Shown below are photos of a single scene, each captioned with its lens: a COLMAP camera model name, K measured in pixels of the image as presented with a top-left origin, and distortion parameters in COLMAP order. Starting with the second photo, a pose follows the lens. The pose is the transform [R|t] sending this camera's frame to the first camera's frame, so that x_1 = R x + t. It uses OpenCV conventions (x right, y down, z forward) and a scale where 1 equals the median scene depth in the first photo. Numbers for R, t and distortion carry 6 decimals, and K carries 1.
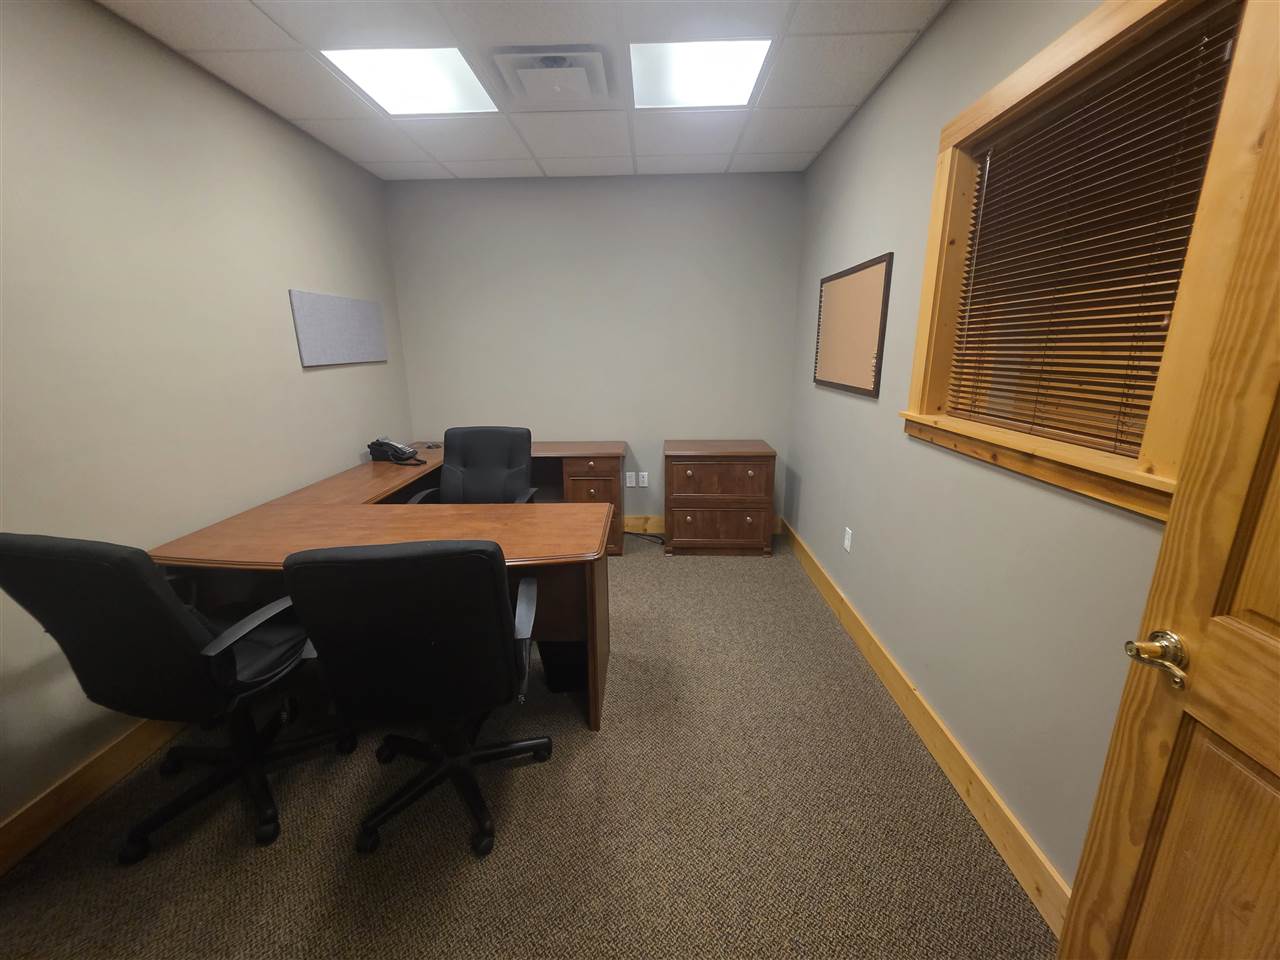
lens RADIAL K [[512.3, 0, 636.3], [0, 512.3, 479.3], [0, 0, 1]] dist [0.001327, -0.000747]
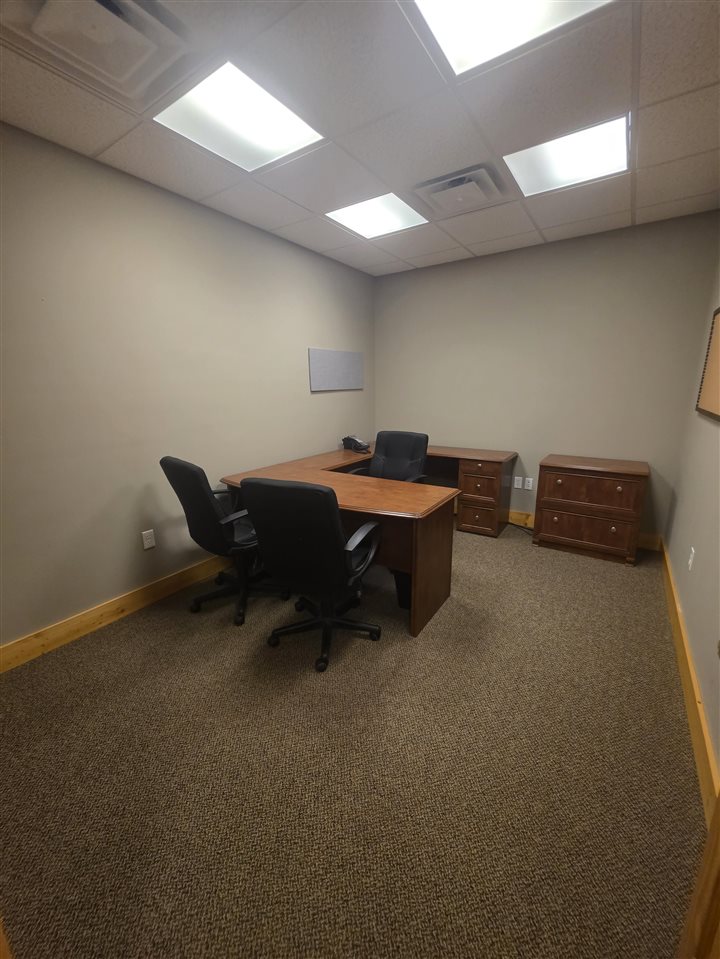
lens RADIAL K [[383.8, 0, 360.0], [0, 383.8, 479.5], [0, 0, 1]] dist [0.001327, -0.000747]
pose [[0.842321, 0.126846, -0.523837, 0.227616], [-0.128634, 0.991138, 0.033160, 0.017187], [0.523400, 0.039452, 0.851173, -0.031604]]
